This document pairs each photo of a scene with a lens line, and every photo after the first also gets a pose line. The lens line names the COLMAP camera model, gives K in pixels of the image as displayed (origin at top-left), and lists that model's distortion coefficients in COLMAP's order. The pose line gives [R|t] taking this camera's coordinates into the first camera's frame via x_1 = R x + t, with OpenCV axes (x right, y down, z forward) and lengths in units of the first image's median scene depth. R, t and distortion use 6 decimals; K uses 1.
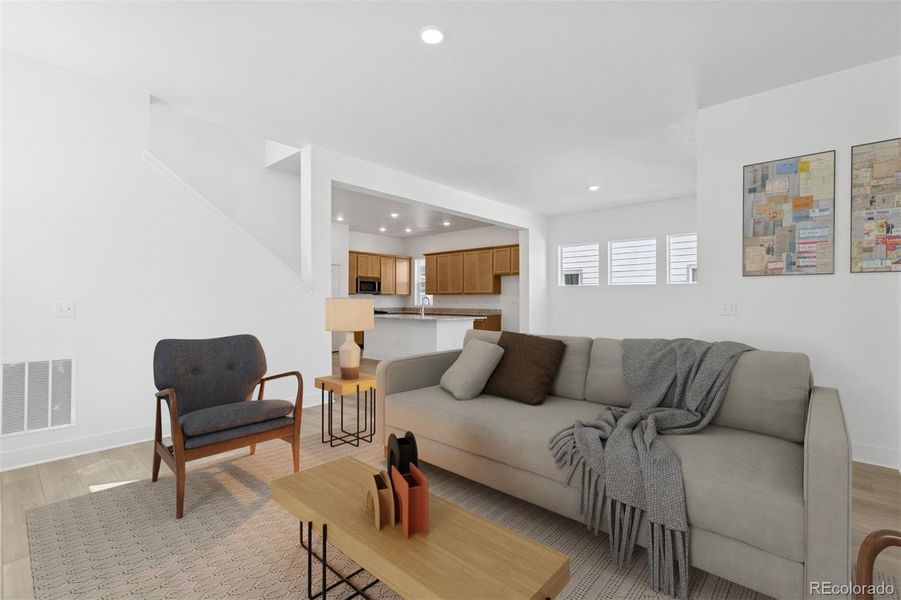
lens RADIAL K [[404.6, 0, 459.9], [0, 404.6, 300.2], [0, 0, 1]] dist [0.000773, 0.000243]
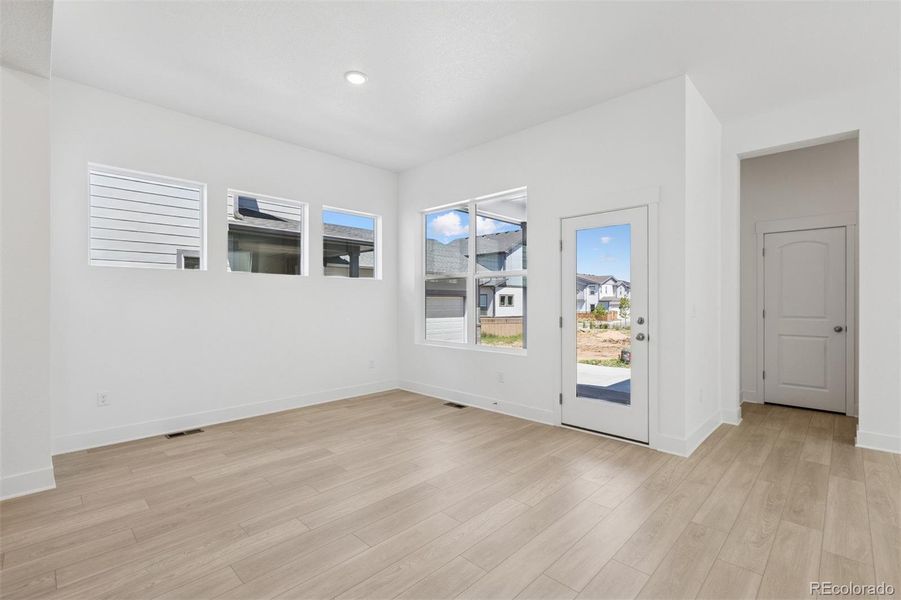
lens RADIAL K [[402.5, 0, 459.2], [0, 402.5, 300.2], [0, 0, 1]] dist [0.000550, 0.000097]
pose [[0.041597, 0.000533, 0.999134, -0.095391], [-0.000224, 1.000000, -0.000525, -0.002662], [-0.999134, -0.000202, 0.041597, 0.499329]]
